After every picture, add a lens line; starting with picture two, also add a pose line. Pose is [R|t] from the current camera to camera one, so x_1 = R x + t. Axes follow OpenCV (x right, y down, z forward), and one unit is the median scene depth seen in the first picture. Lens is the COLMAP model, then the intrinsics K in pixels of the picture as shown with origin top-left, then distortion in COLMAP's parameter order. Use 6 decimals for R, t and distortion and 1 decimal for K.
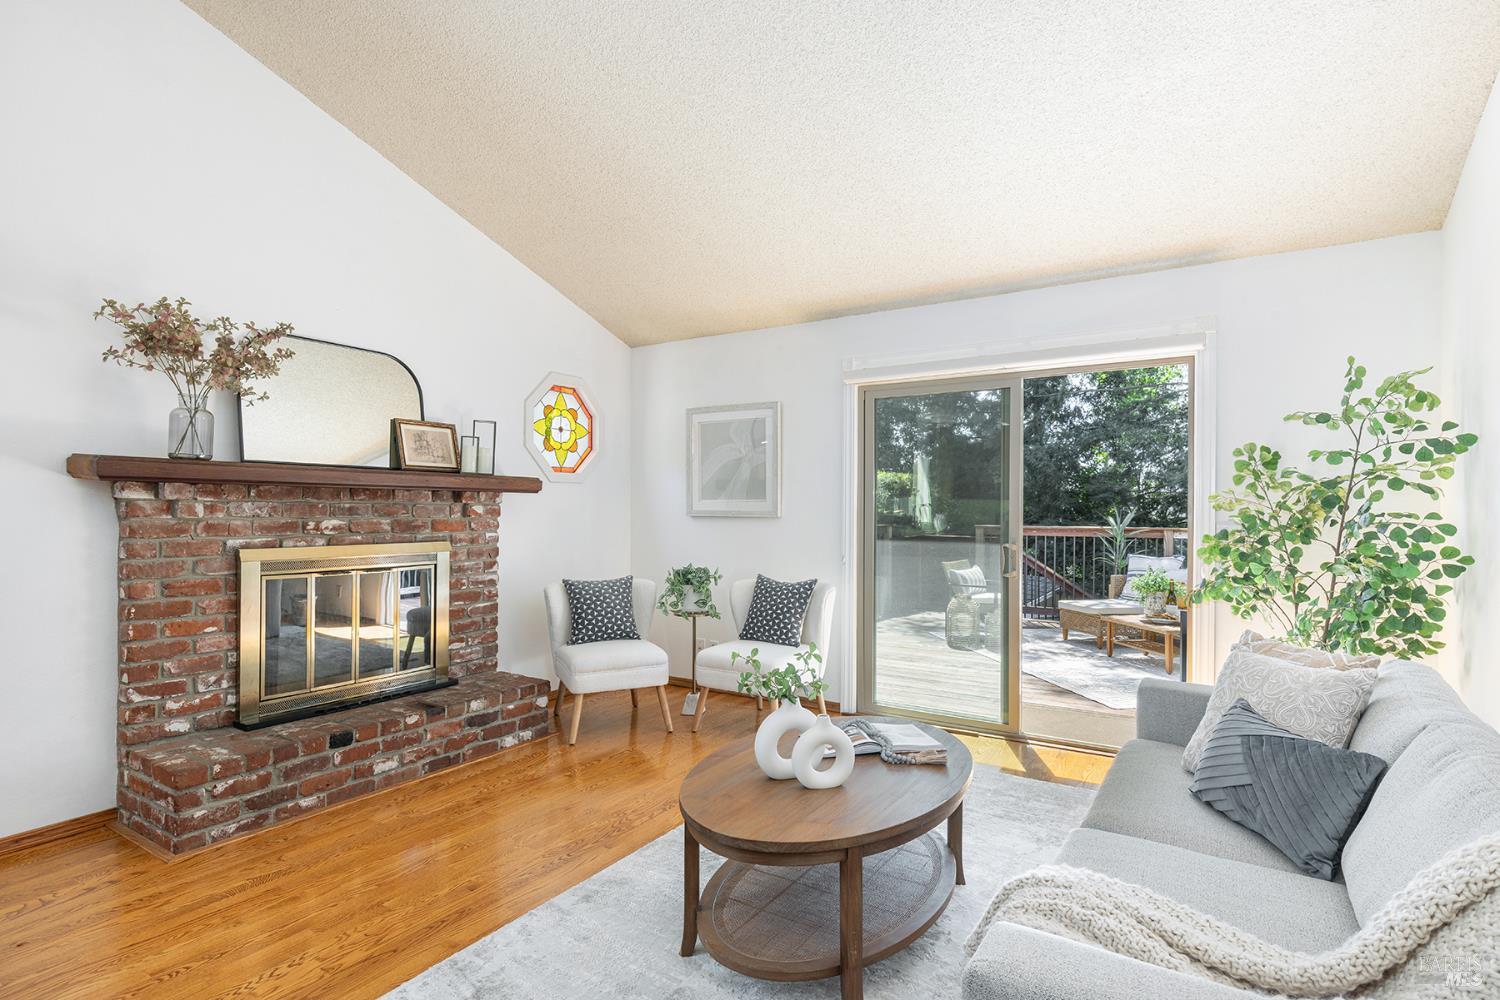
lens RADIAL K [[761.7, 0, 757.9], [0, 761.7, 502.9], [0, 0, 1]] dist [-0.003429, -0.000973]
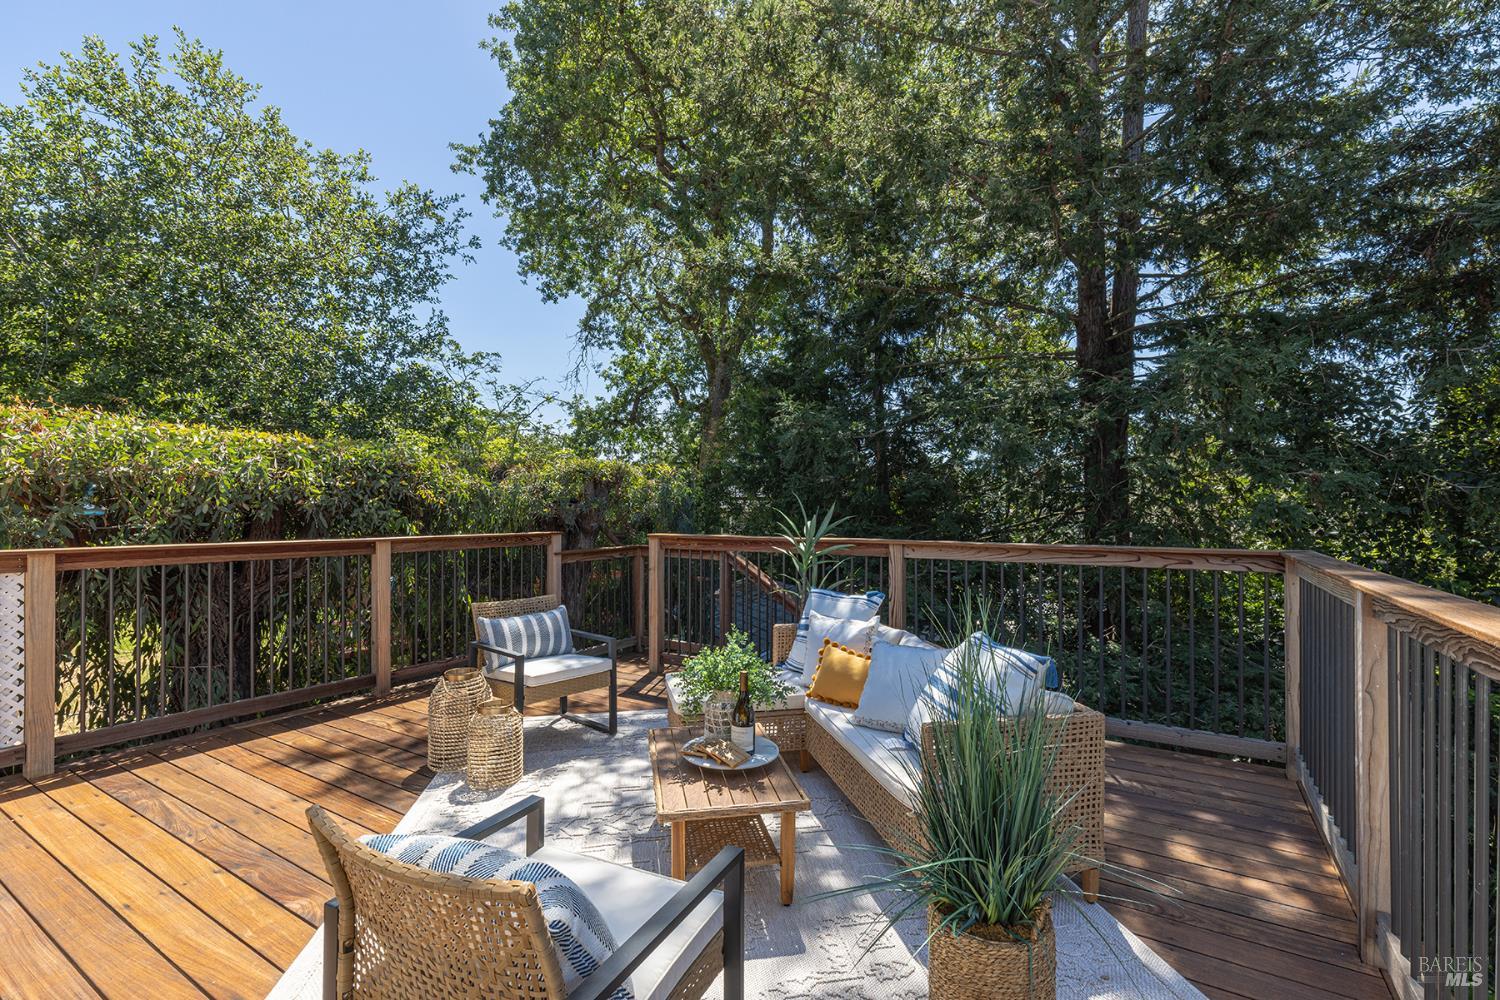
lens RADIAL K [[676.2, 0, 749.1], [0, 676.2, 505.0], [0, 0, 1]] dist [0.007743, -0.001303]
pose [[0.999987, -0.003822, -0.003396, 0.850077], [0.003831, 0.999989, 0.002744, 0.007670], [0.003386, -0.002757, 0.999990, 0.936163]]
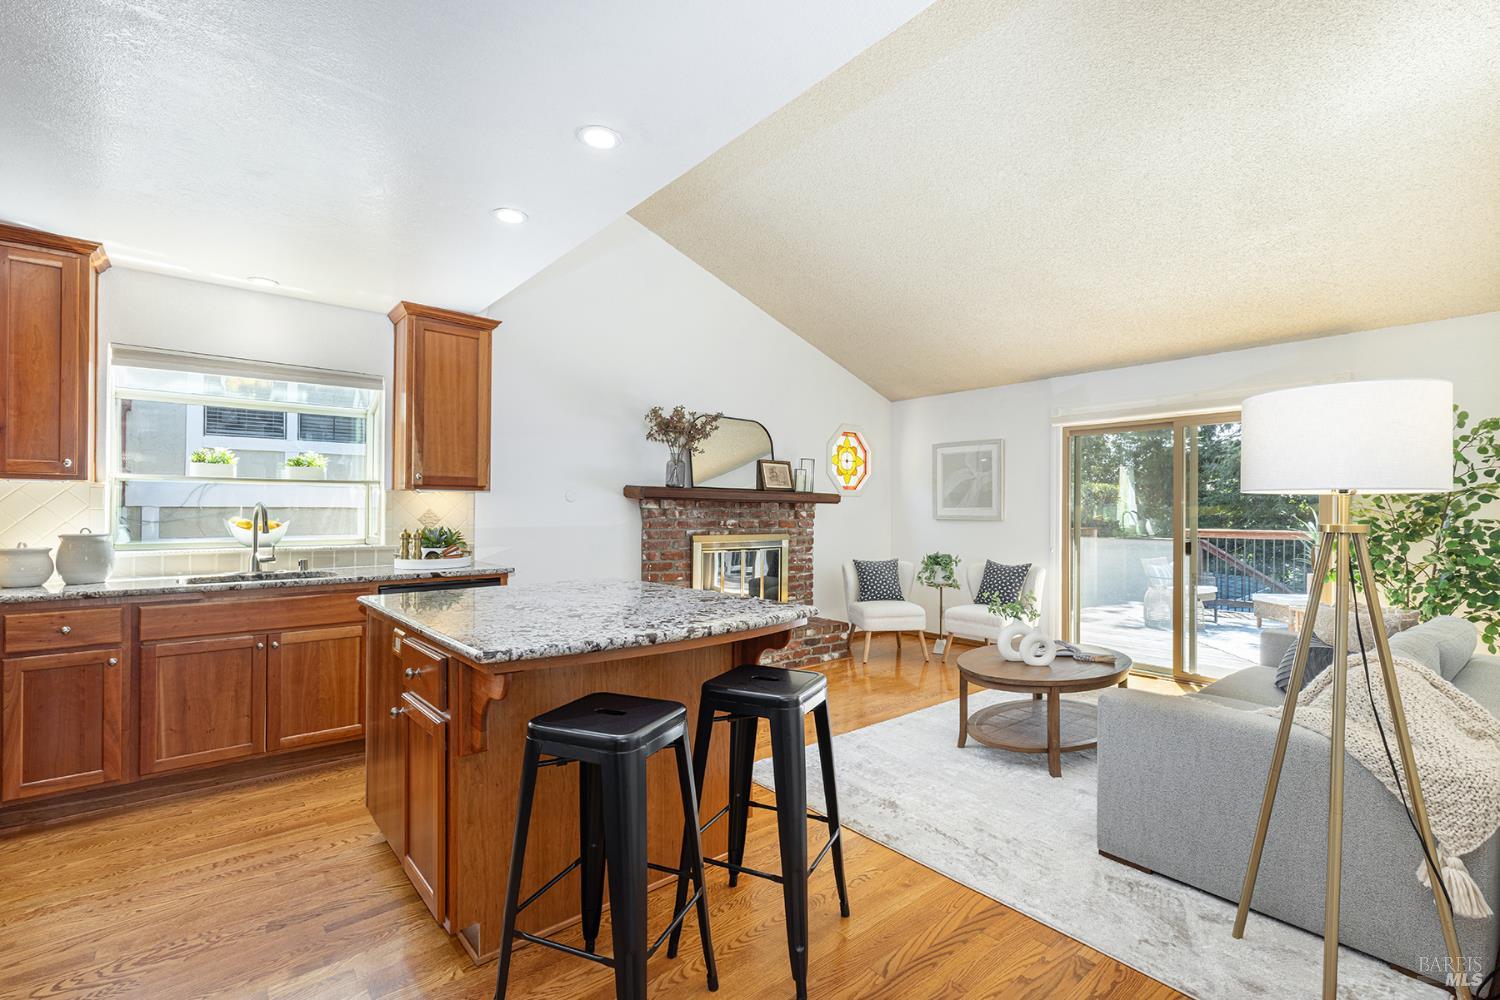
lens RADIAL K [[676.2, 0, 755.9], [0, 676.2, 505.2], [0, 0, 1]] dist [0.007743, -0.001303]
pose [[0.954444, -0.000309, -0.298390, -0.041140], [-0.000954, 0.999991, -0.004085, -0.004506], [0.298389, 0.004183, 0.954435, -0.416061]]
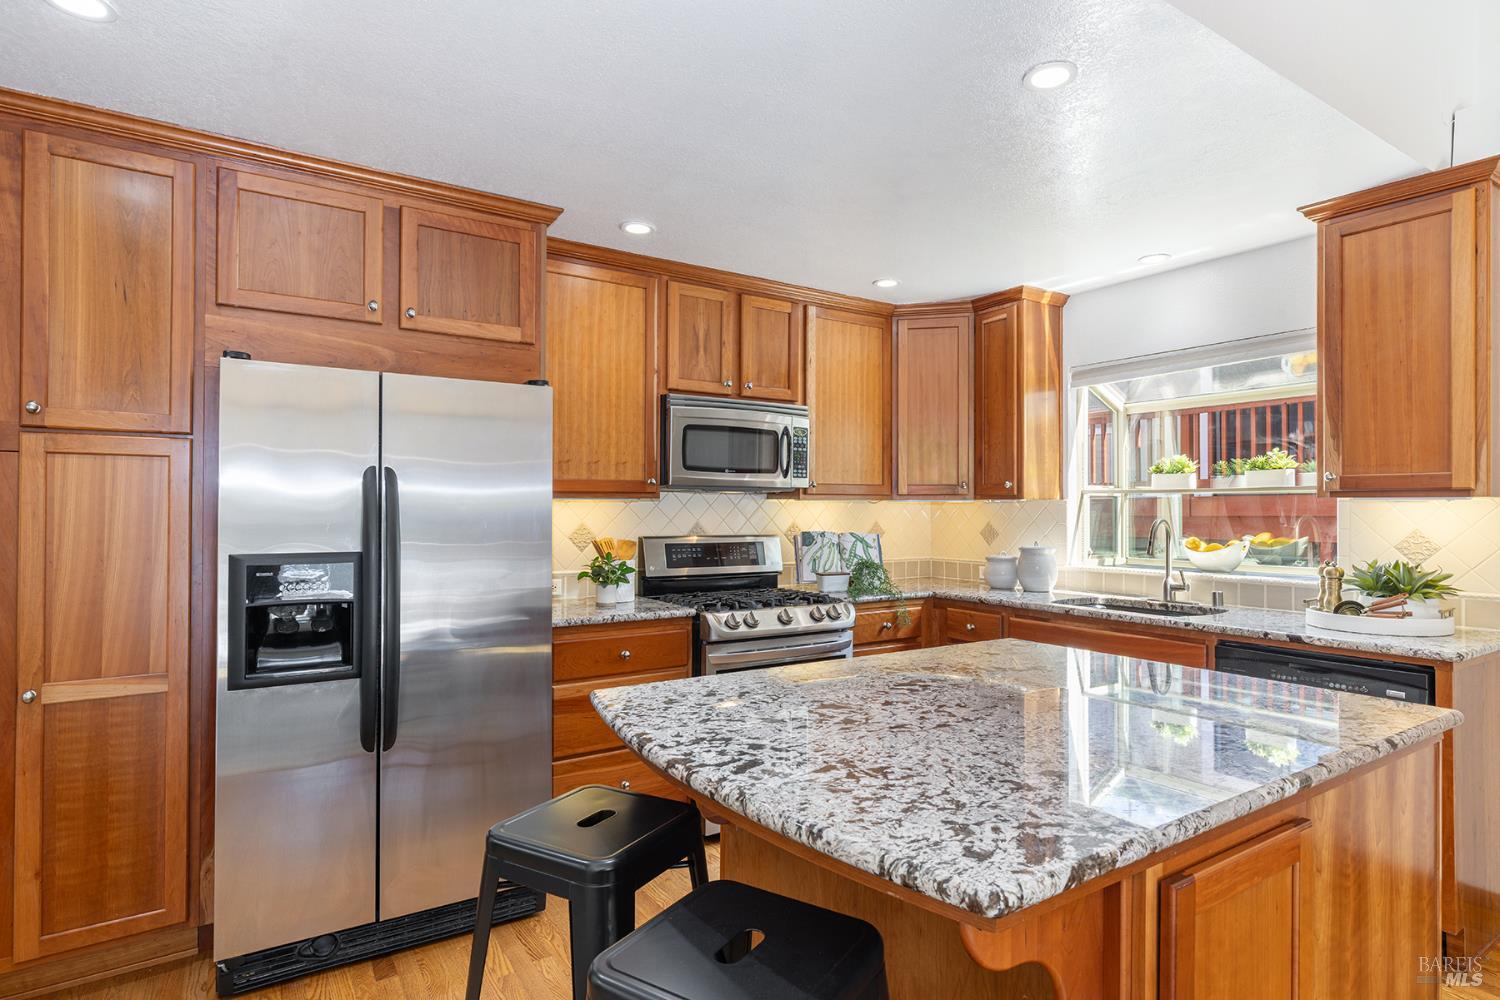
lens RADIAL K [[781.4, 0, 759.3], [0, 781.4, 501.5], [0, 0, 1]] dist [-0.004029, -0.001609]
pose [[-0.417121, -0.012727, -0.908762, 0.046568], [0.001389, 0.999892, -0.014641, -0.017704], [0.908850, -0.007369, -0.417059, 0.188374]]
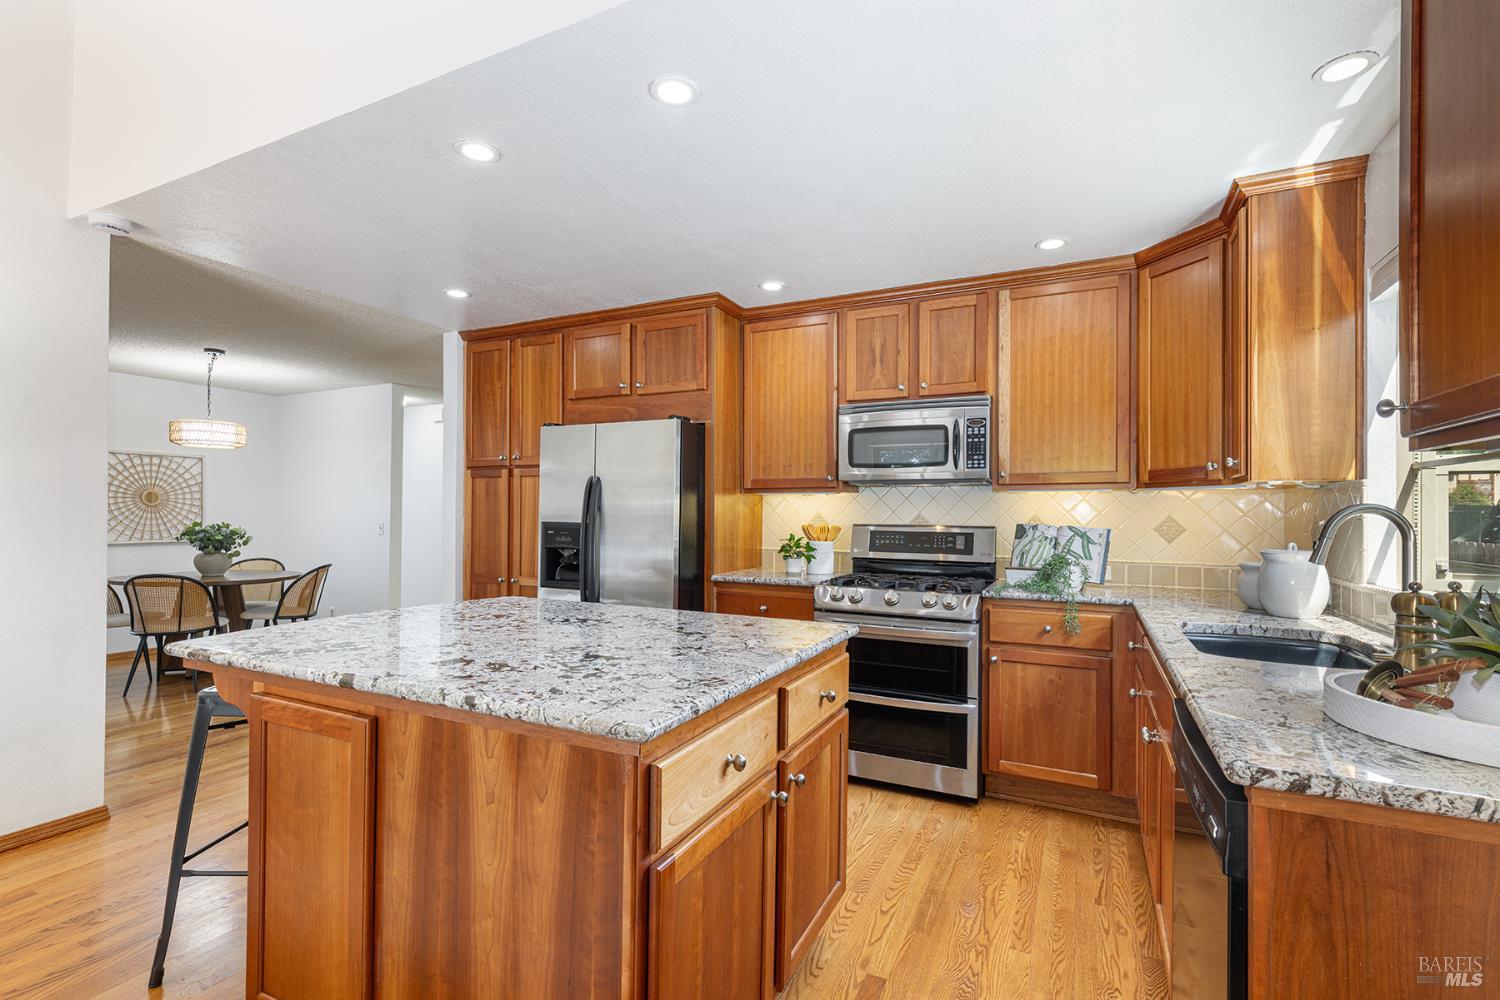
lens RADIAL K [[676.2, 0, 764.7], [0, 676.2, 510.0], [0, 0, 1]] dist [0.007743, -0.001303]
pose [[-0.993742, -0.010210, -0.111232, -0.487822], [-0.009226, 0.999914, -0.009358, 0.000106], [0.111318, -0.008273, -0.993750, 0.622870]]
